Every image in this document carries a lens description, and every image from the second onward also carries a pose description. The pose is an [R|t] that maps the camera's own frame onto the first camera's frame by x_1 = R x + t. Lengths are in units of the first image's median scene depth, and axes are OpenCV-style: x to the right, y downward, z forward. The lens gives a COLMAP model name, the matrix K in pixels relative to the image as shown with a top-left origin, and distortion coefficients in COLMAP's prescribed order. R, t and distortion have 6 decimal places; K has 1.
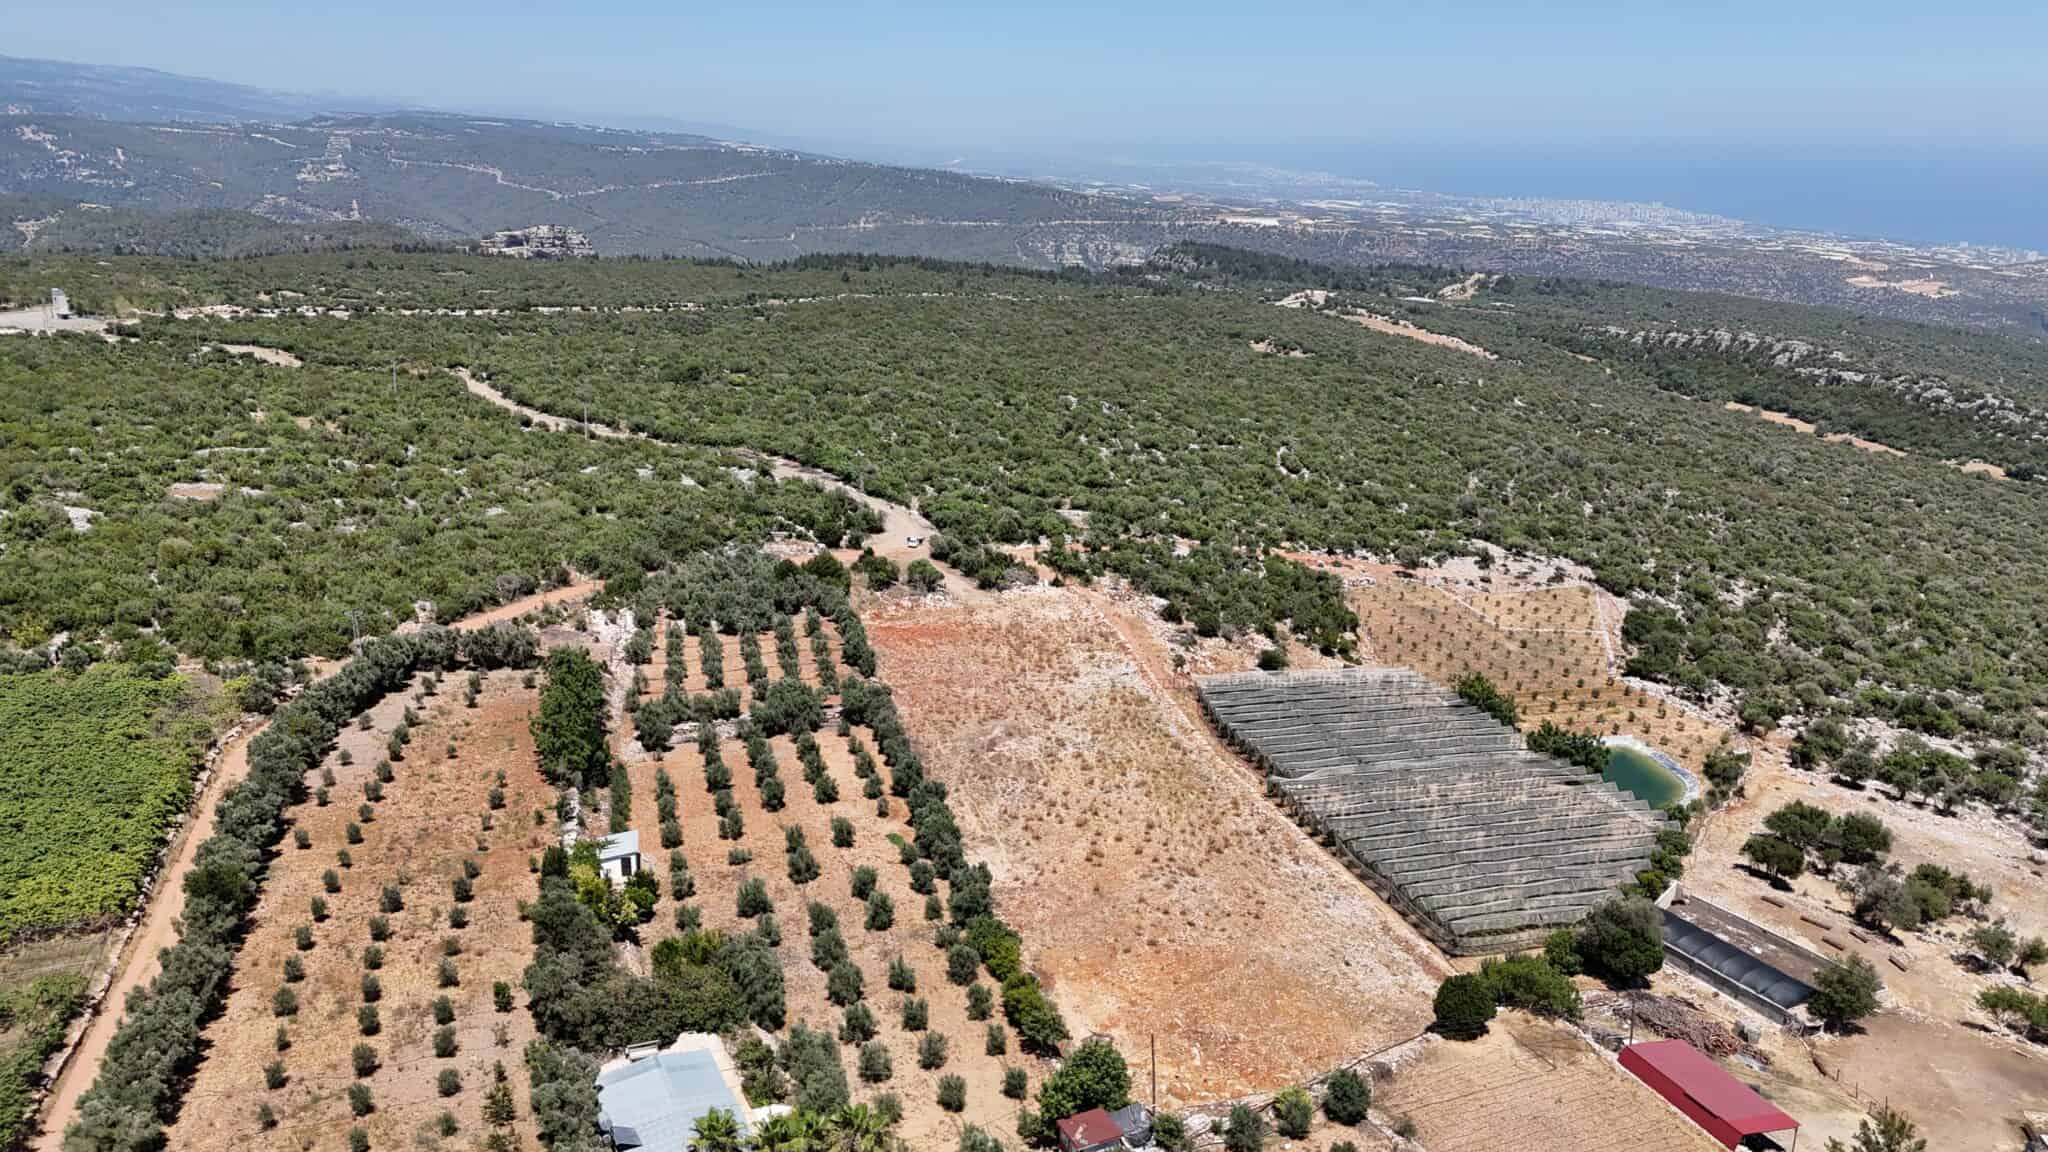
lens RADIAL K [[1514.2, 0, 1021.6], [0, 1514.2, 570.7], [0, 0, 1]] dist [0.054984, -0.038017]
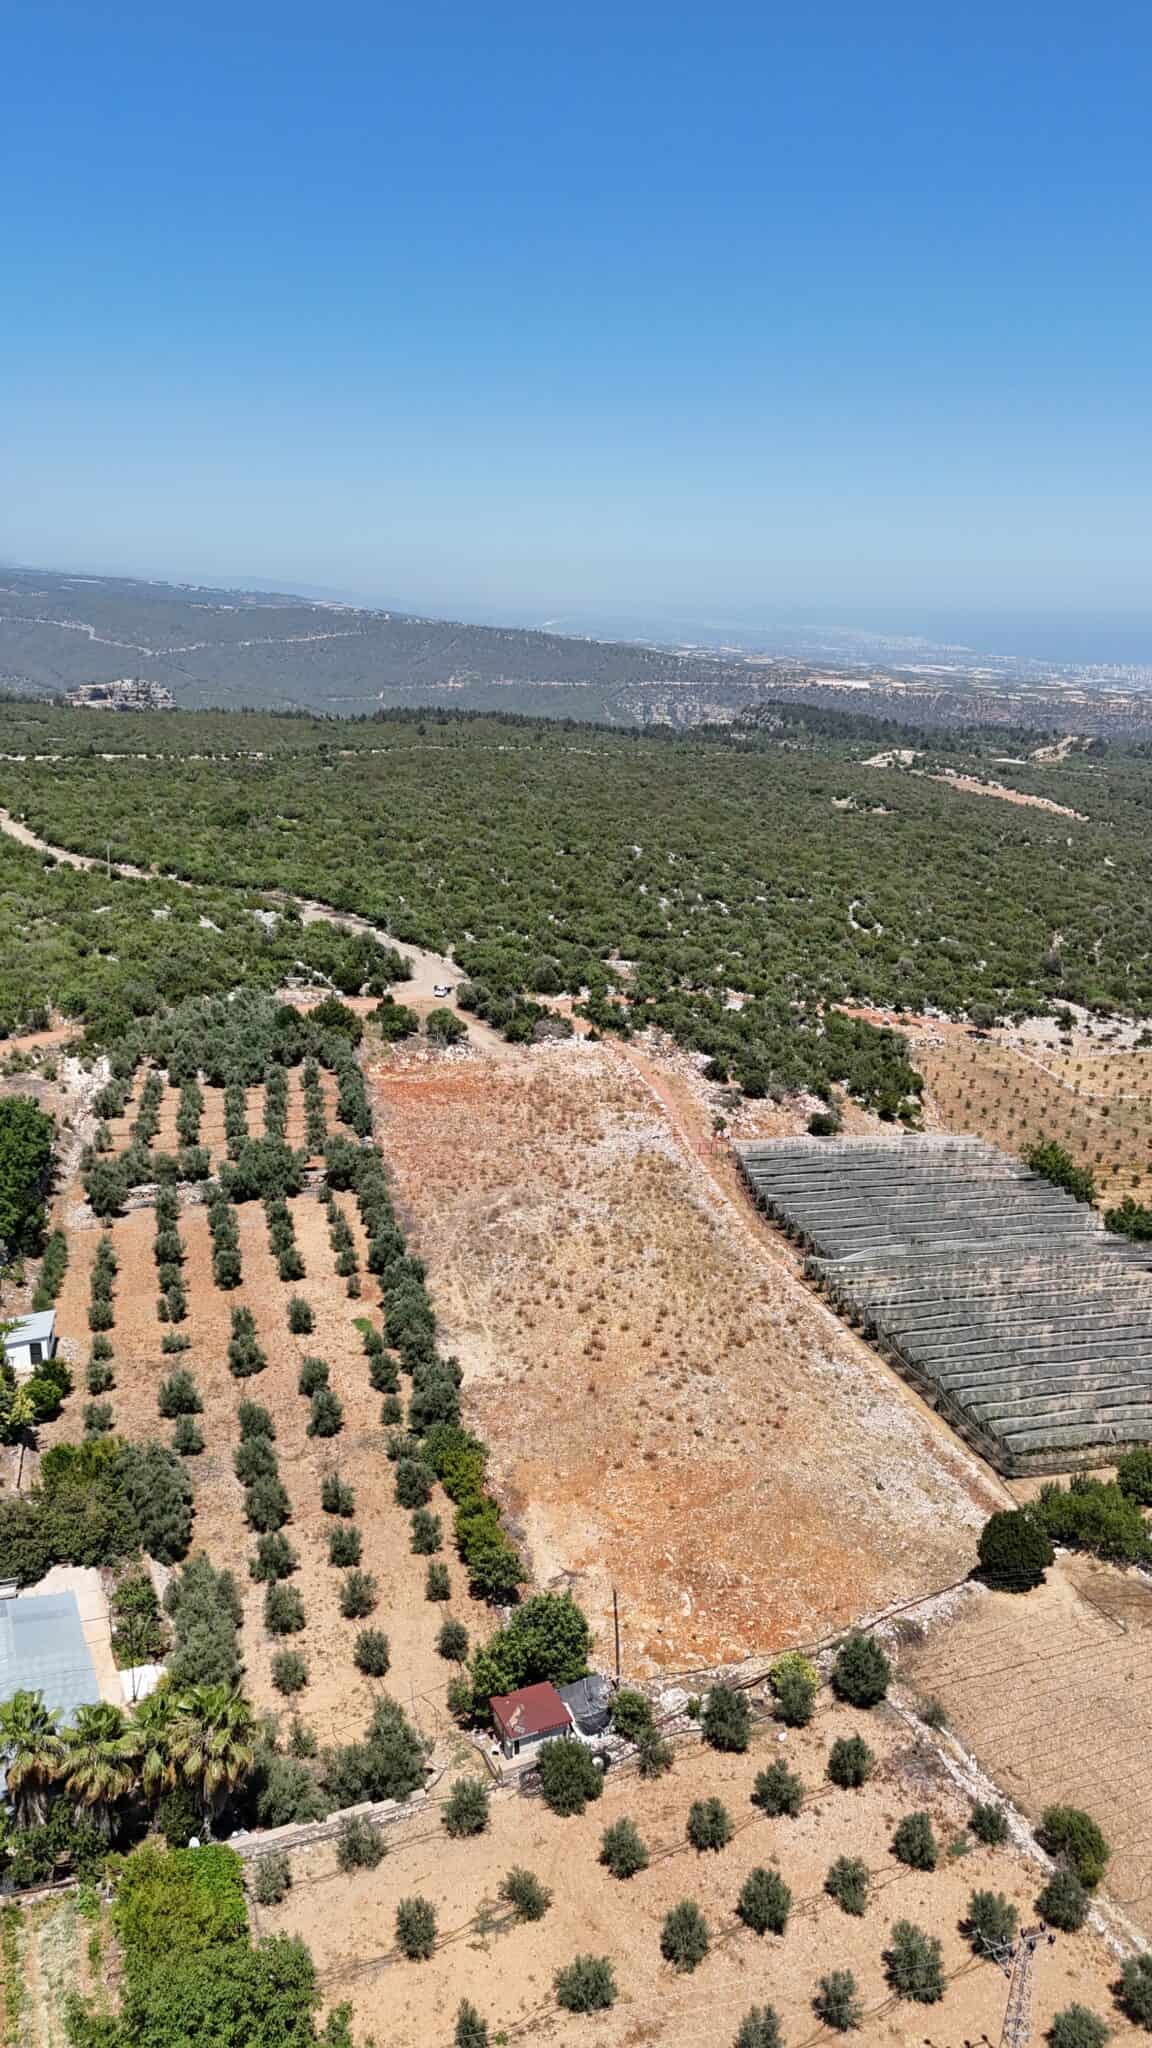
lens RADIAL K [[1514.2, 0, 578.3], [0, 1514.2, 1020.1], [0, 0, 1]] dist [0.054984, -0.038017]
pose [[0.999687, 0.014127, -0.020666, 0.033039], [-0.014302, 0.999863, -0.008352, 0.005710], [0.020545, 0.008645, 0.999752, 0.083350]]
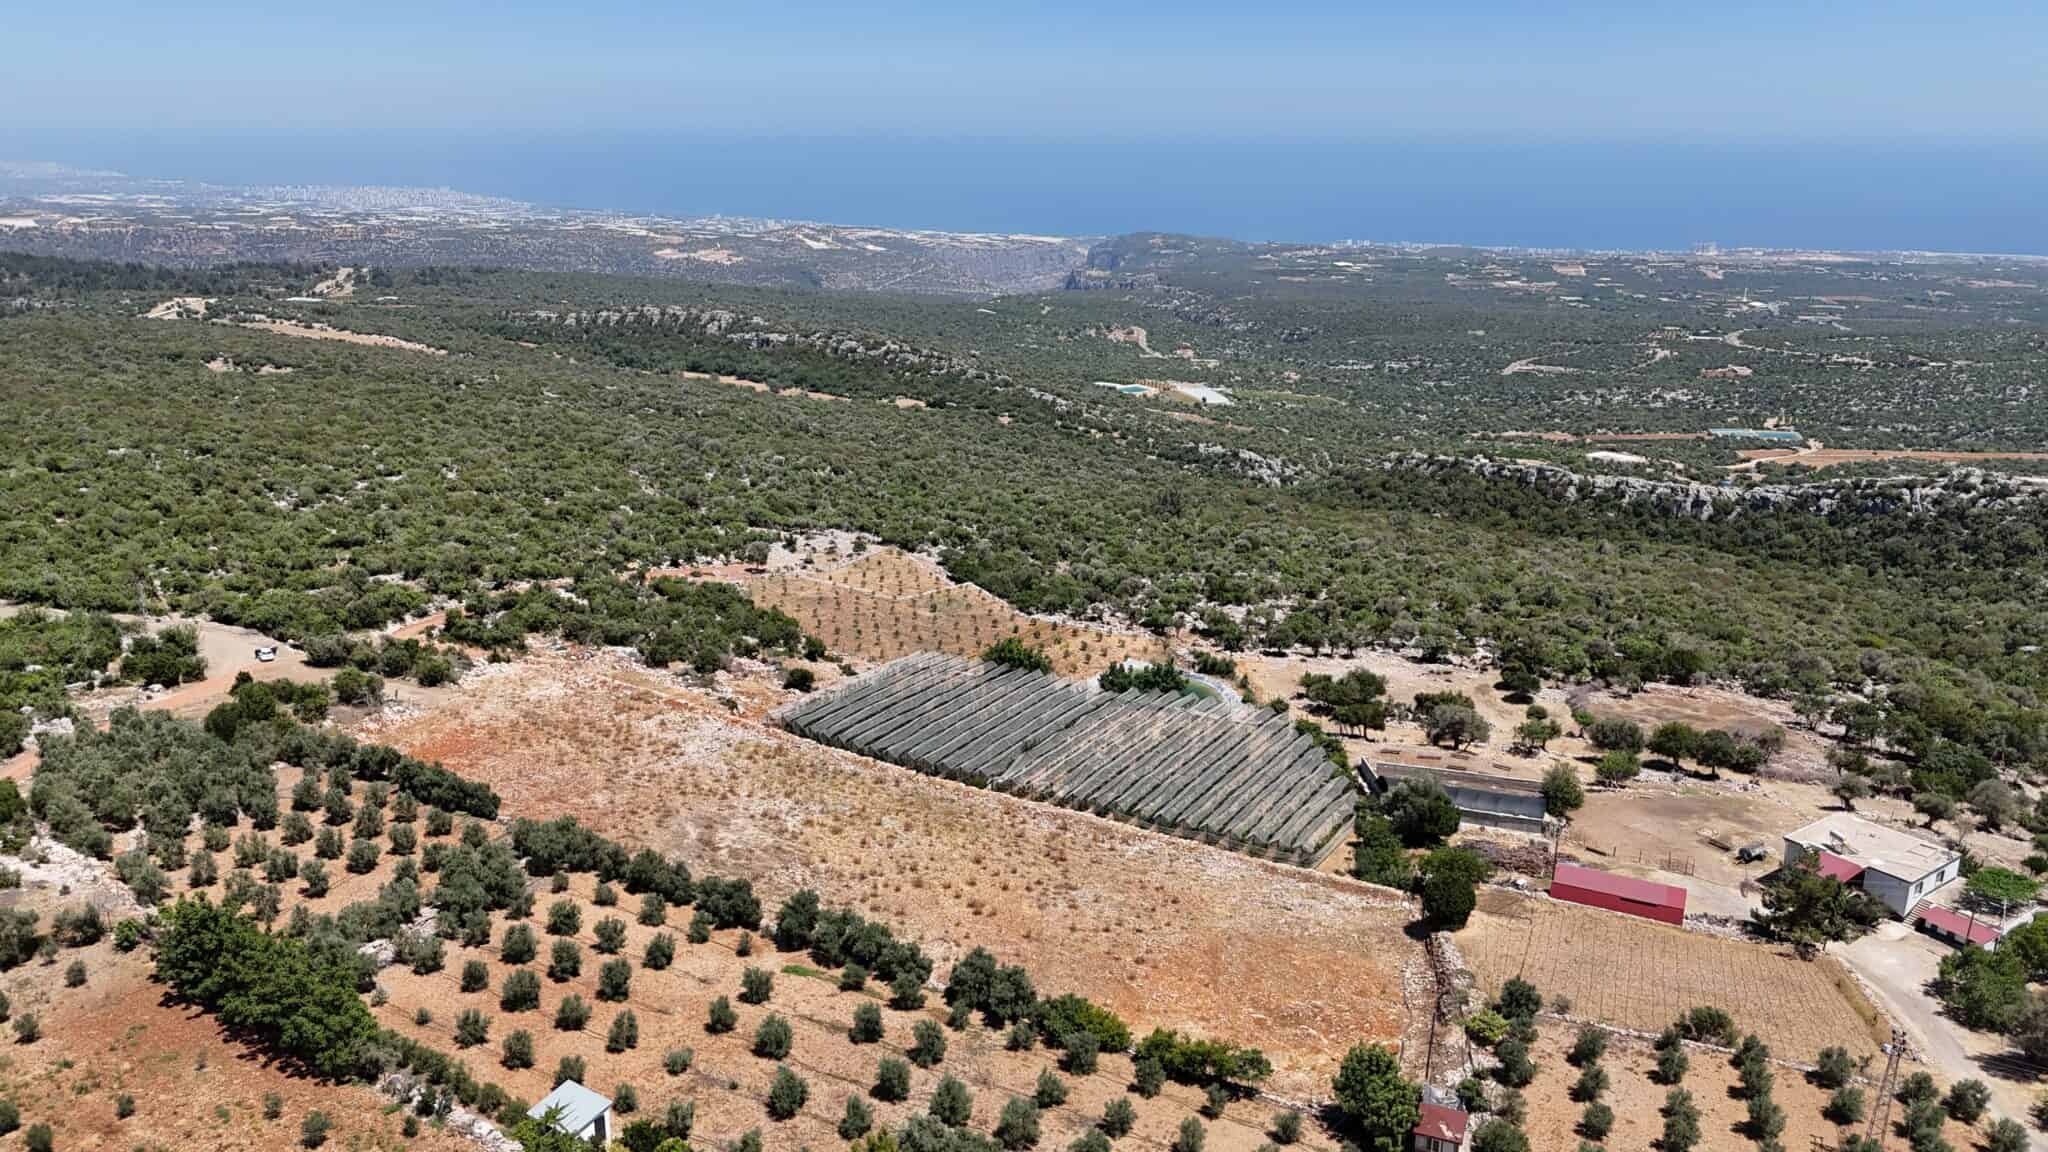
lens RADIAL K [[1514.2, 0, 1017.1], [0, 1514.2, 582.2], [0, 0, 1]] dist [0.054984, -0.038017]
pose [[0.737179, -0.205383, 0.643727, -0.297458], [0.195012, 0.976815, 0.088332, -0.050767], [-0.646944, 0.060418, 0.760140, 0.157692]]
